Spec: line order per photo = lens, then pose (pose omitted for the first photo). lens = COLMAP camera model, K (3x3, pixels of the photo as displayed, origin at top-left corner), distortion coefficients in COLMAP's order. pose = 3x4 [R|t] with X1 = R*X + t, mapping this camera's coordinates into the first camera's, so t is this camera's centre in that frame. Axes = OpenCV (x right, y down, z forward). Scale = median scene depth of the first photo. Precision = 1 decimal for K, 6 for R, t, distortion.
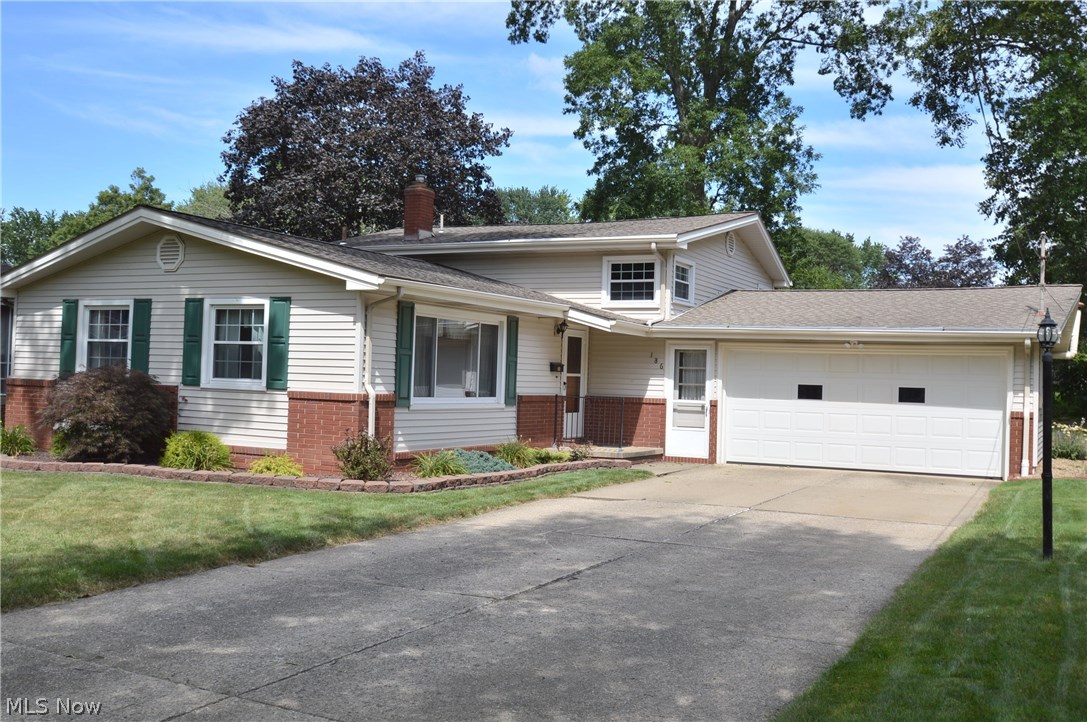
lens RADIAL K [[1066.6, 0, 543.4], [0, 1066.6, 362.6], [0, 0, 1]] dist [-0.044836, 0.000000]
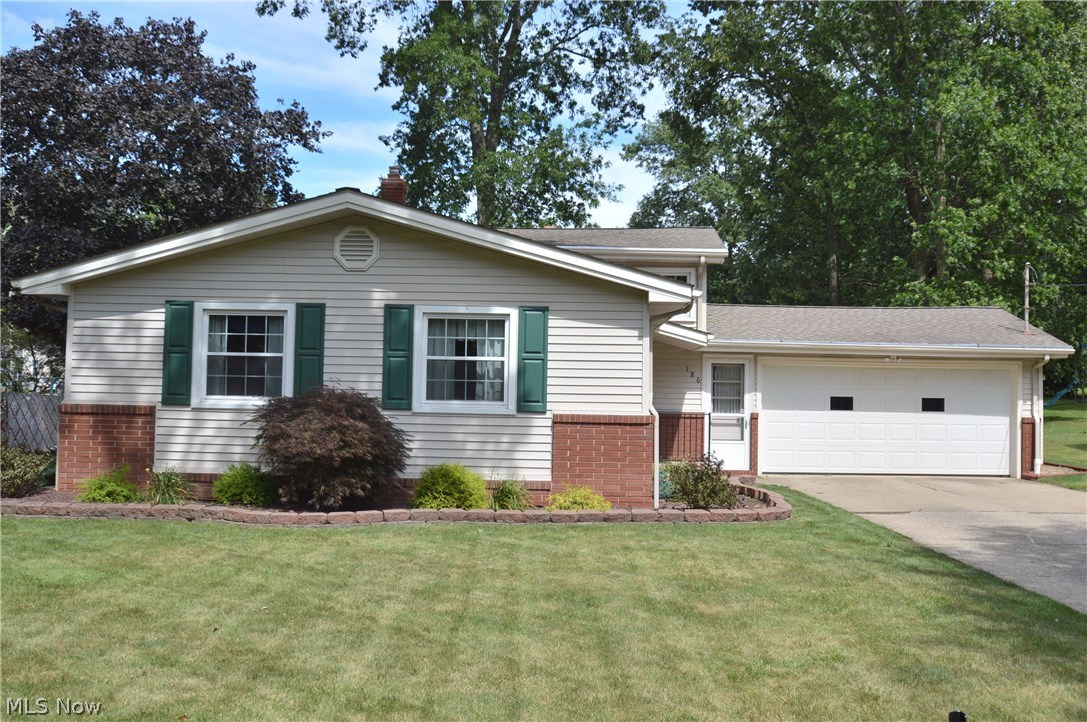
lens RADIAL K [[1110.8, 0, 543.5], [0, 1110.8, 360.7], [0, 0, 1]] dist [-0.046020, 0.000000]
pose [[0.894392, 0.000058, 0.447284, -0.563174], [0.002999, 0.999977, -0.006127, -0.010173], [-0.447274, 0.006821, 0.894371, 0.158247]]
